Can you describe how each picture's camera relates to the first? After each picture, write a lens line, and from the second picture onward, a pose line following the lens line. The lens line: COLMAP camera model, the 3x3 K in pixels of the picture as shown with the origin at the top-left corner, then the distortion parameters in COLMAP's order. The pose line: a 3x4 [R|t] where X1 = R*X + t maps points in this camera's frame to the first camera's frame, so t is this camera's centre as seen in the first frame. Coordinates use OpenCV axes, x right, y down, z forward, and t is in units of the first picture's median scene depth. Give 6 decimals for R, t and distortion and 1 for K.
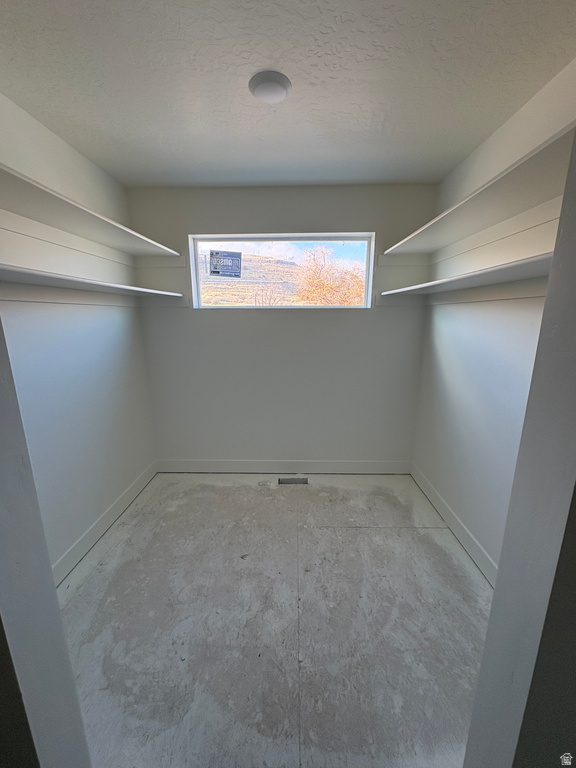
lens RADIAL K [[306.1, 0, 288.3], [0, 306.1, 385.1], [0, 0, 1]] dist [-0.004171, 0.000023]
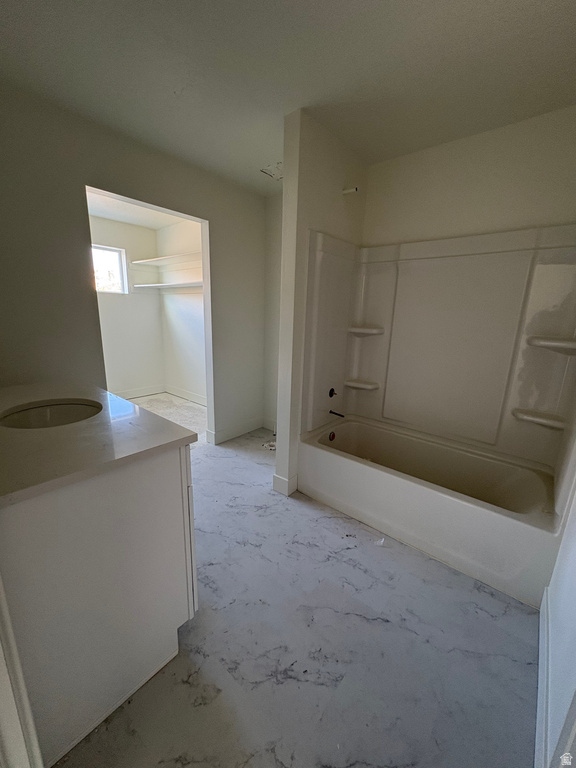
lens RADIAL K [[306.1, 0, 287.0], [0, 306.1, 388.1], [0, 0, 1]] dist [-0.004171, 0.000023]
pose [[0.626612, -0.178646, 0.758580, -0.602507], [0.140820, 0.983305, 0.115246, 0.208117], [-0.766503, 0.034608, 0.641307, -0.810710]]
